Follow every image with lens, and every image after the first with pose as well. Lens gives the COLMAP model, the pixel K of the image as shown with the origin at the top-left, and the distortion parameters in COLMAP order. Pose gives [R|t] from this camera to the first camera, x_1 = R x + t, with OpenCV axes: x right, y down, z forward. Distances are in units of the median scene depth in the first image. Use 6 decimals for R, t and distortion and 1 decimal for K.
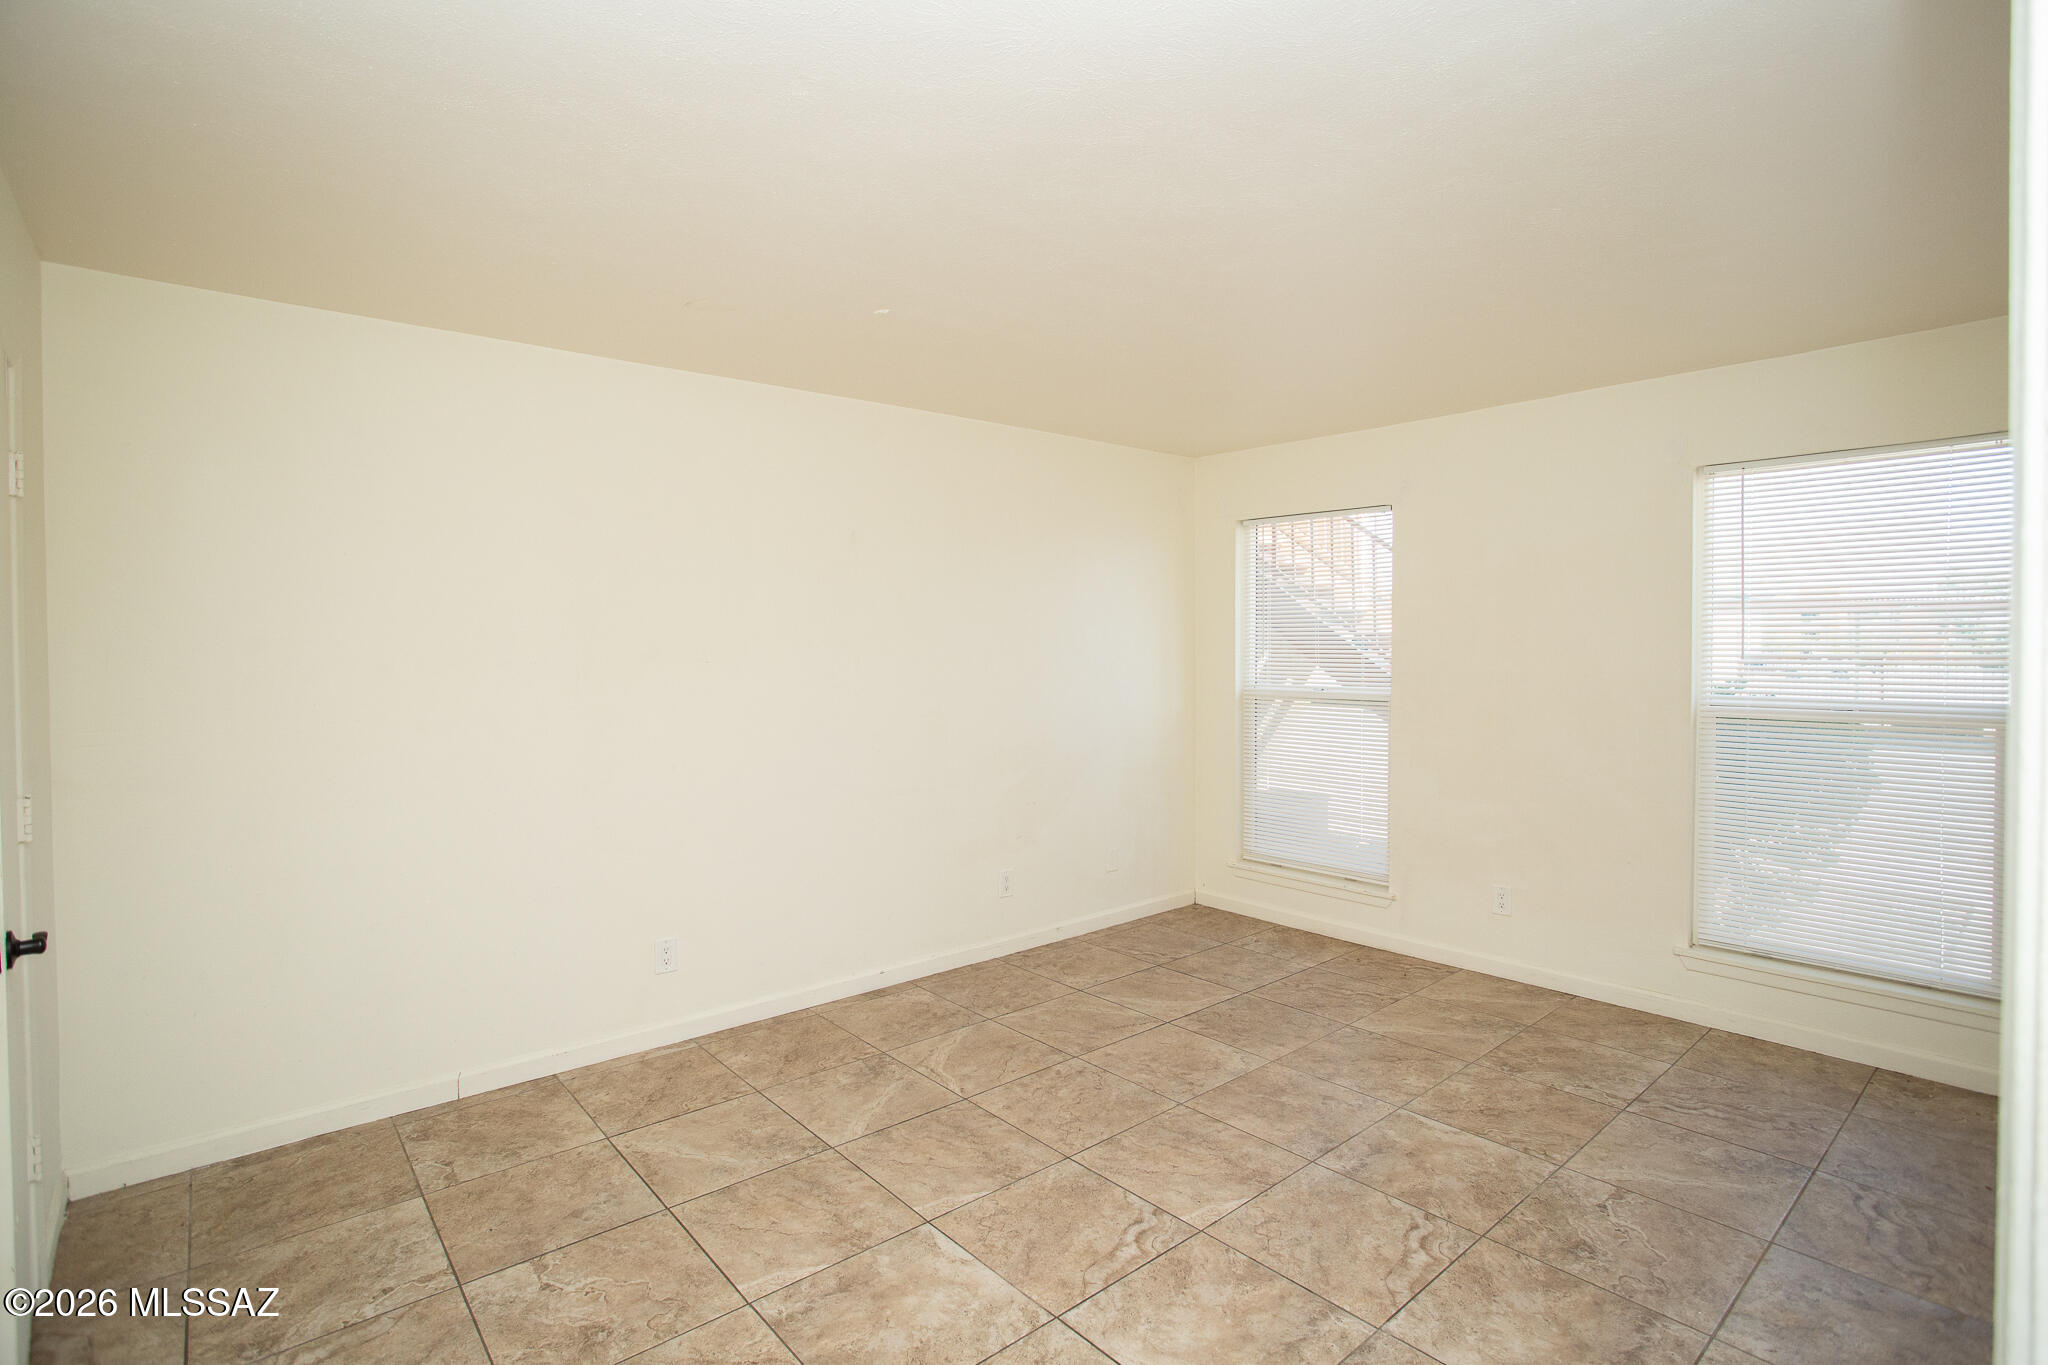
lens RADIAL K [[988.1, 0, 1025.4], [0, 988.1, 671.7], [0, 0, 1]] dist [0.000482, 0.000341]
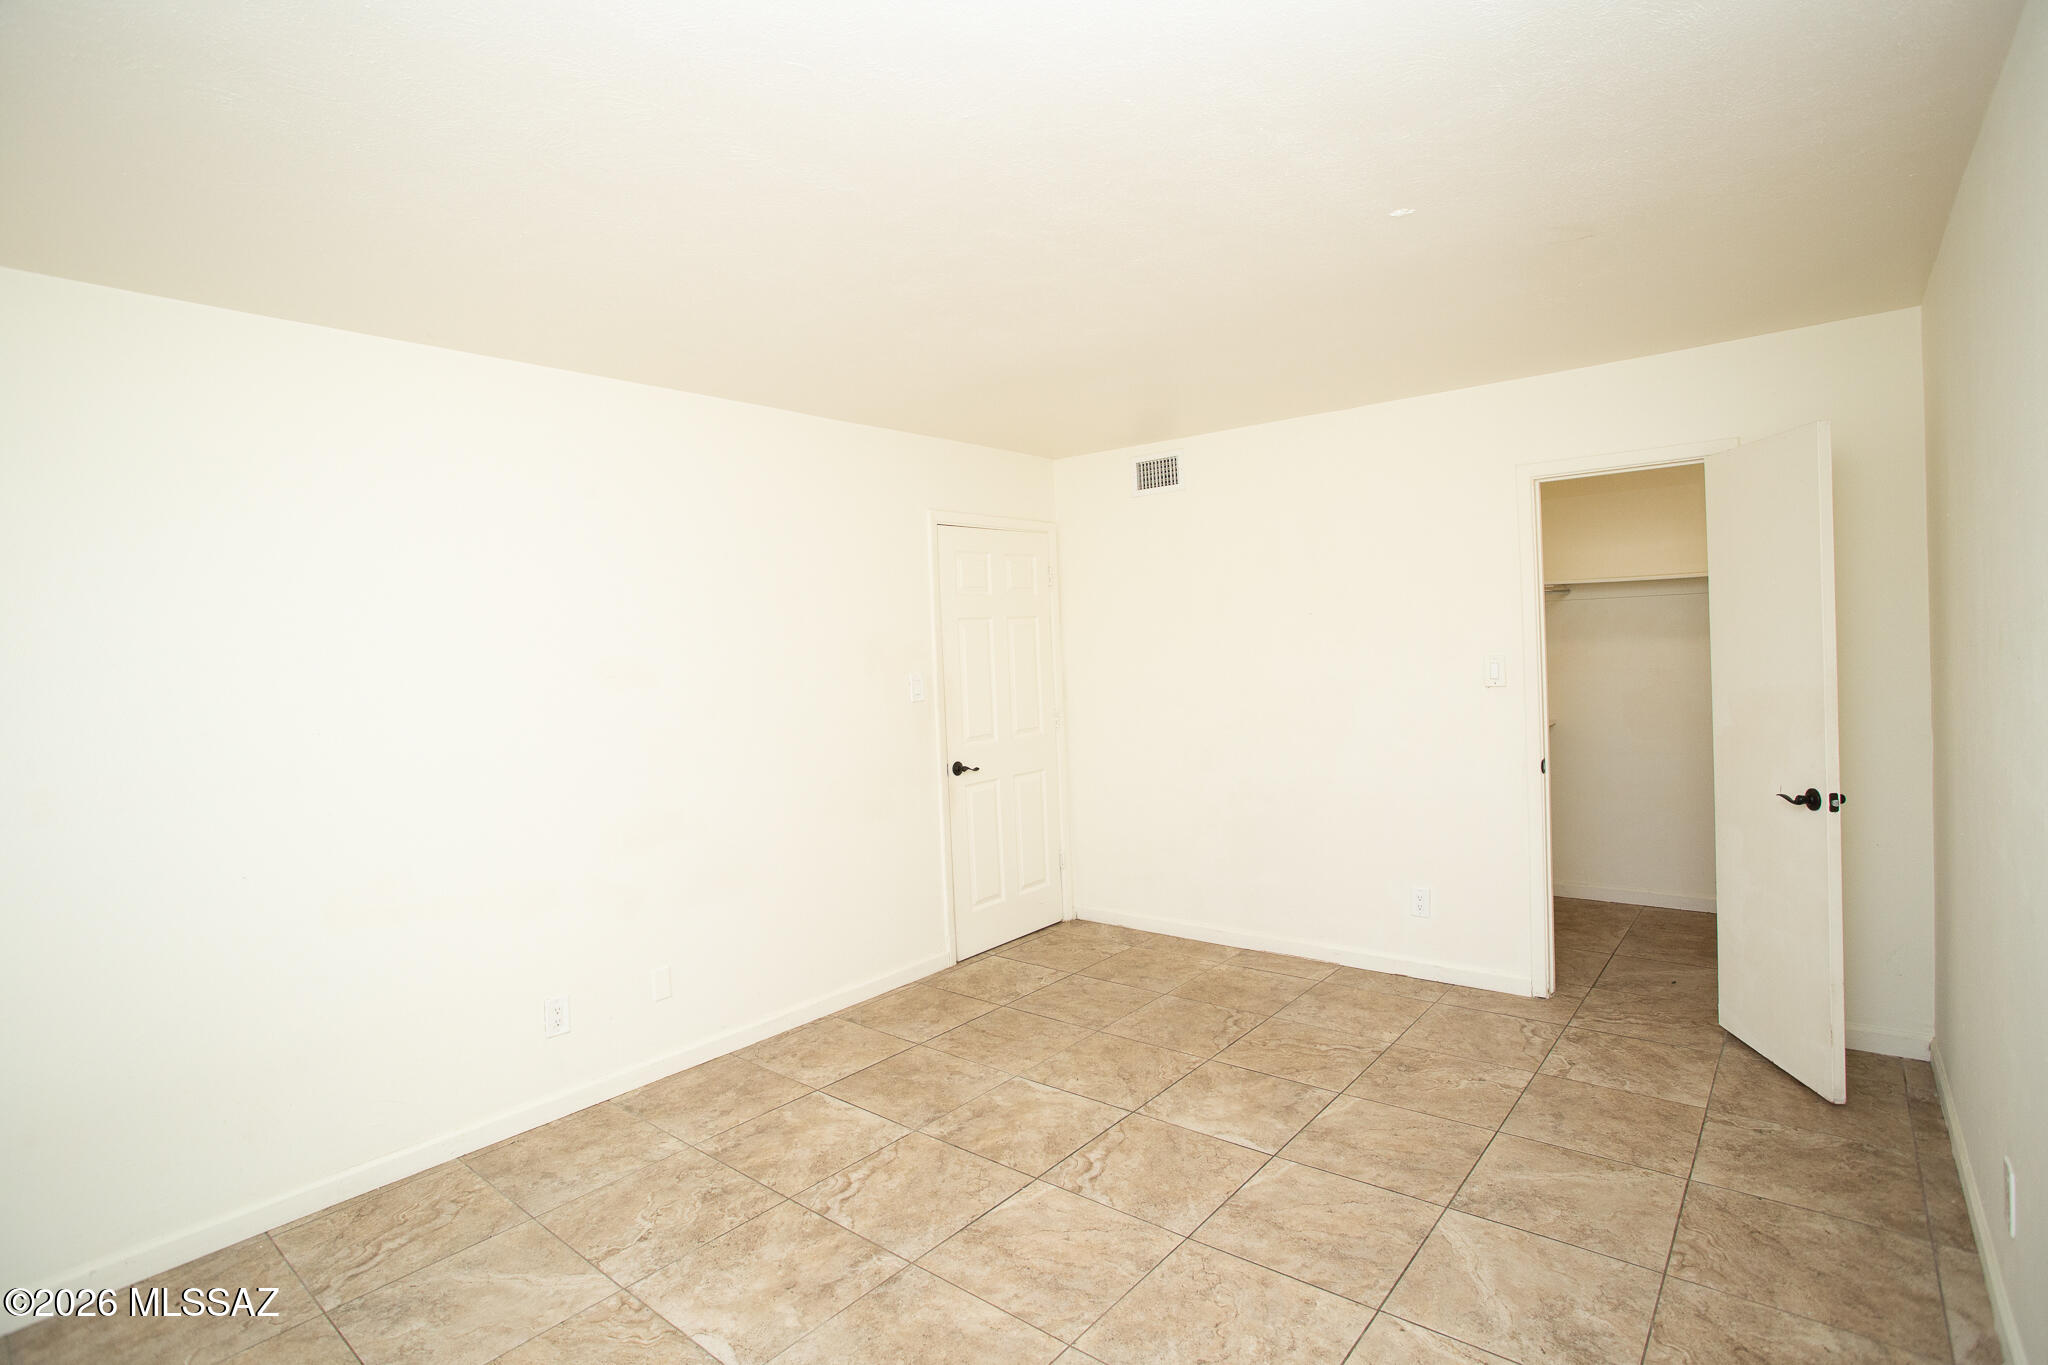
lens RADIAL K [[988.1, 0, 1023.8], [0, 988.1, 678.9], [0, 0, 1]] dist [0.000482, 0.000341]
pose [[-0.984228, 0.049765, -0.169762, 0.337235], [0.039623, 0.997251, 0.062618, -0.068825], [0.172411, 0.054904, -0.983494, 1.966253]]
